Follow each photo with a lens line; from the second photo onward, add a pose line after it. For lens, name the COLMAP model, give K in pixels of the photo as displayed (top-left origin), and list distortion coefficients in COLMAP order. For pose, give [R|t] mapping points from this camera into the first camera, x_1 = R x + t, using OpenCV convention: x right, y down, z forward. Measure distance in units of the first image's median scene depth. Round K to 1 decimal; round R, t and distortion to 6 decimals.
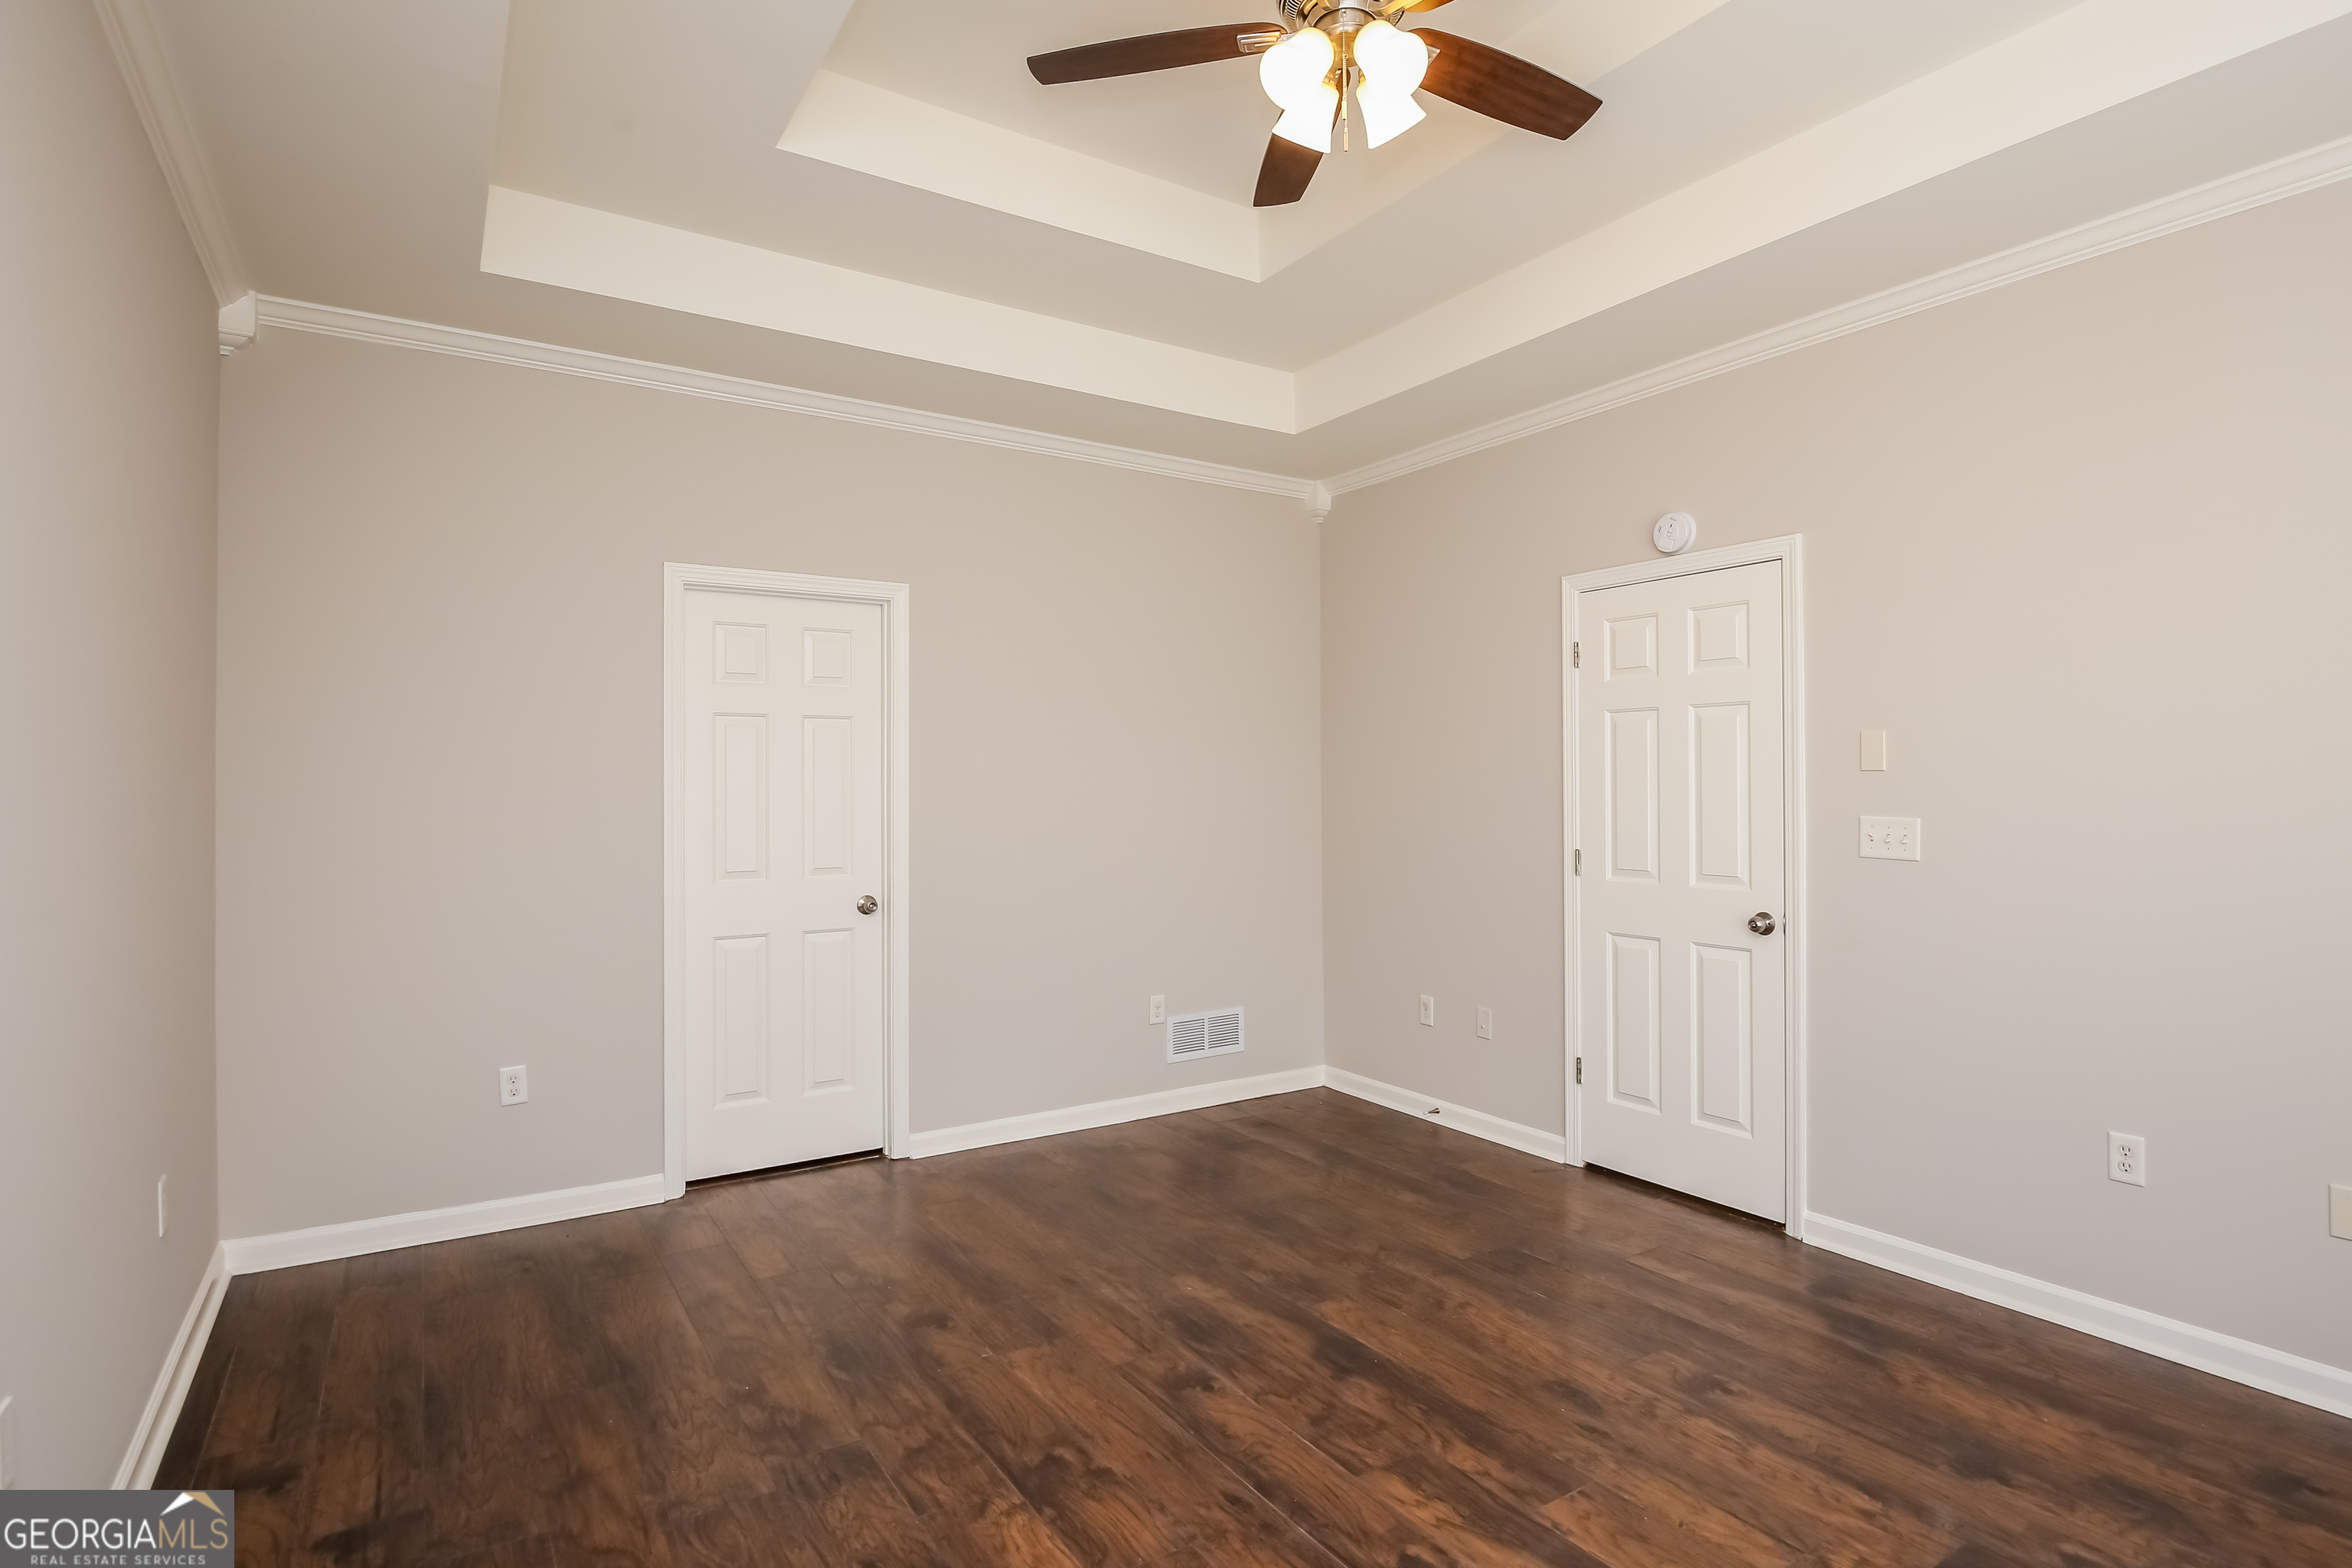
lens RADIAL K [[1191.7, 0, 1181.3], [0, 1191.7, 779.0], [0, 0, 1]] dist [-0.010639, -0.003528]
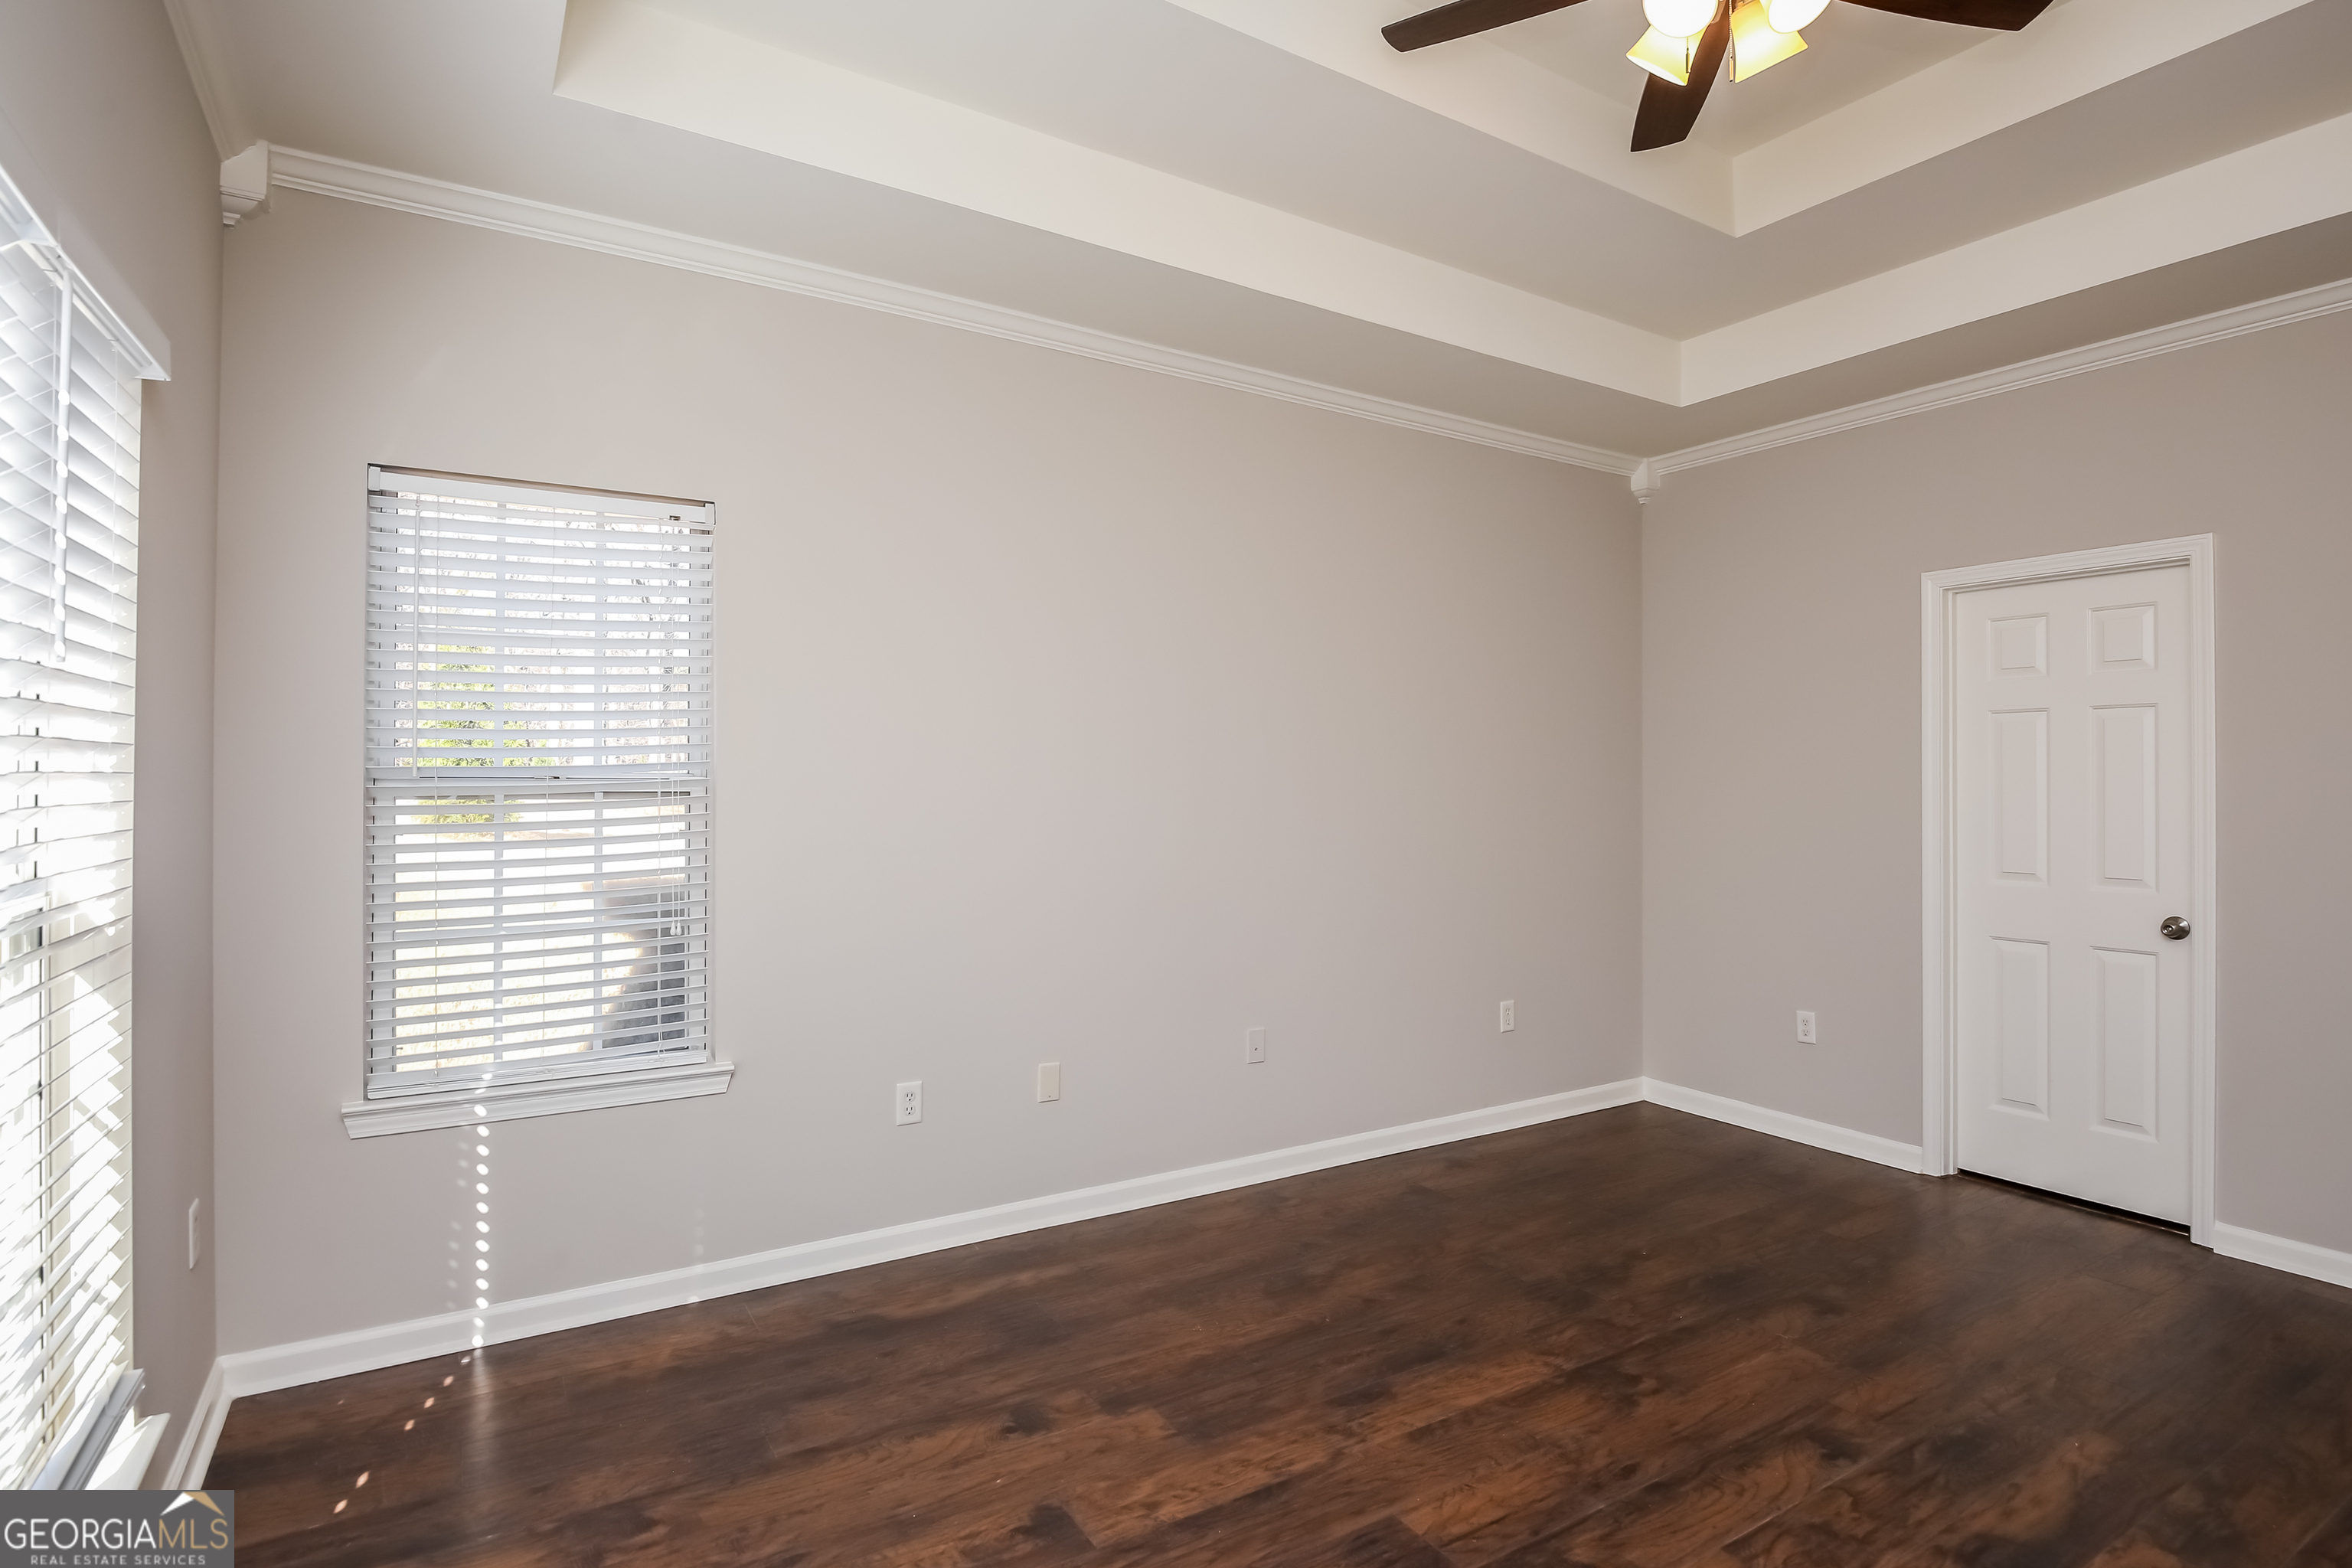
lens RADIAL K [[1191.7, 0, 1212.7], [0, 1191.7, 791.1], [0, 0, 1]] dist [-0.010639, -0.003528]
pose [[-0.006597, 0.010170, -0.999927, 0.964132], [0.005691, 0.999932, 0.010133, -0.003579], [0.999962, -0.005624, -0.006654, 0.569863]]
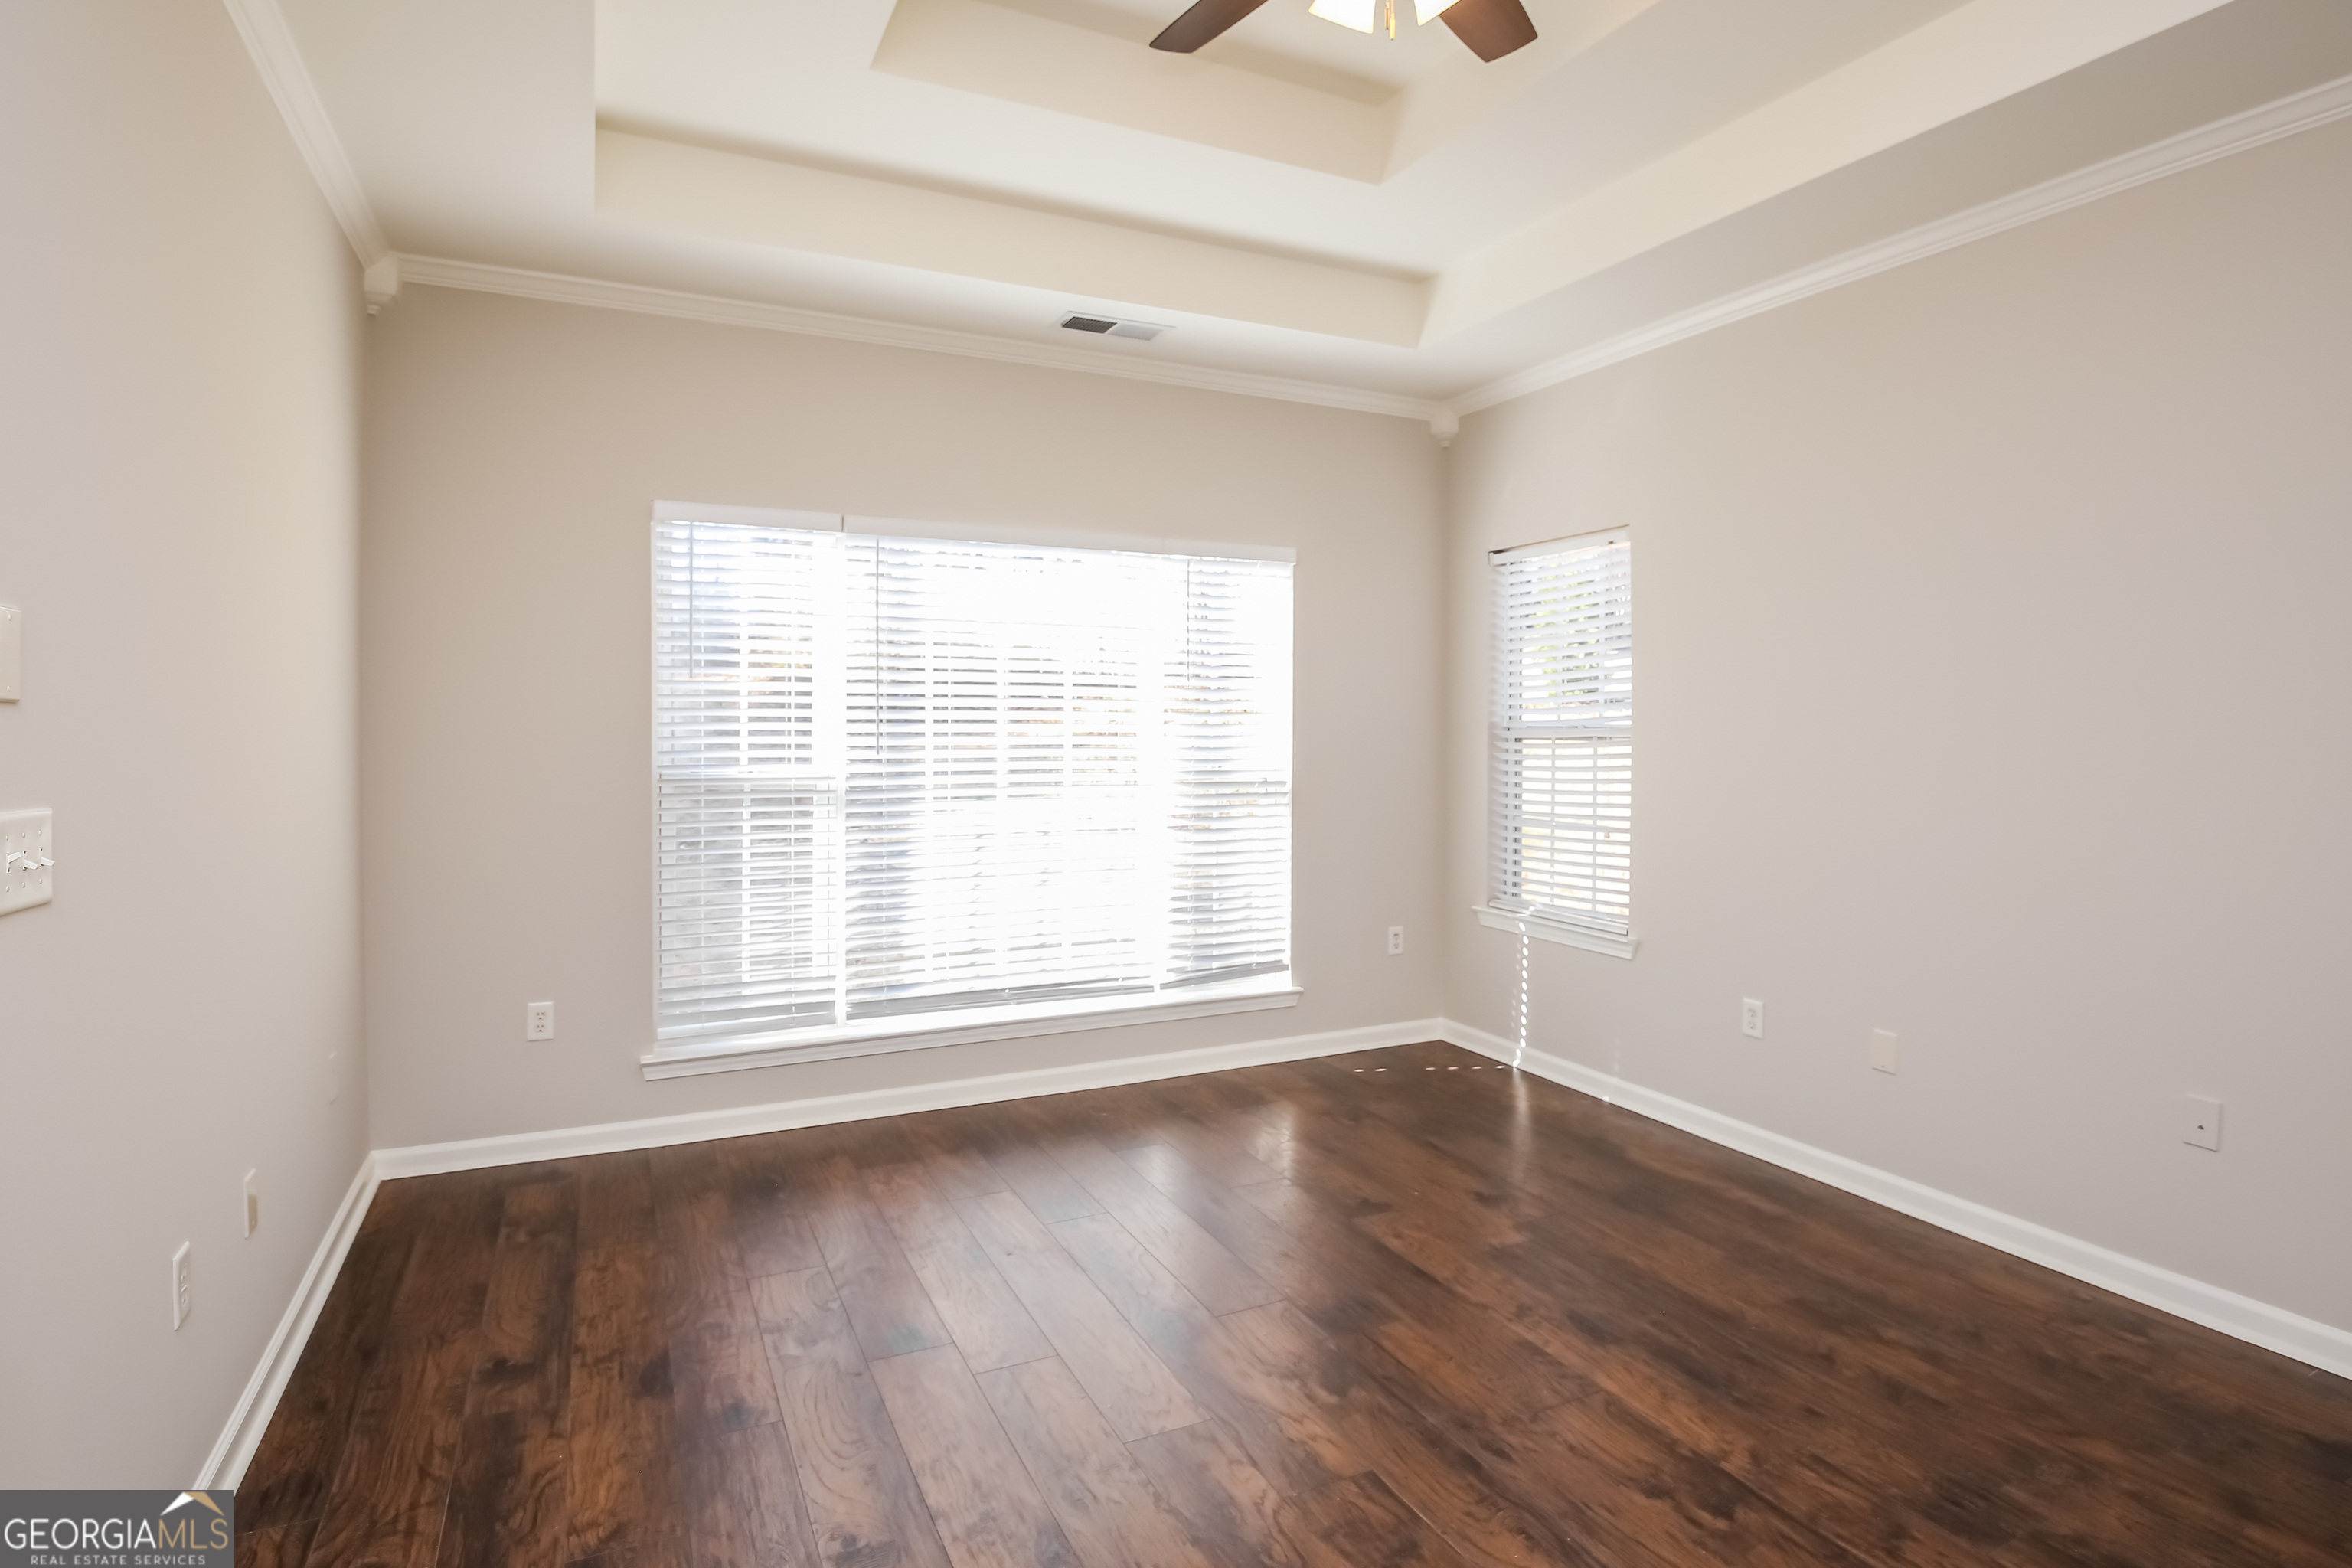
lens RADIAL K [[1191.7, 0, 1174.1], [0, 1191.7, 767.7], [0, 0, 1]] dist [-0.010639, -0.003528]
pose [[-0.992862, -0.008513, 0.118964, 0.179725], [-0.005159, 0.999581, 0.028473, 0.005519], [-0.119157, 0.027656, -0.992490, 1.777210]]
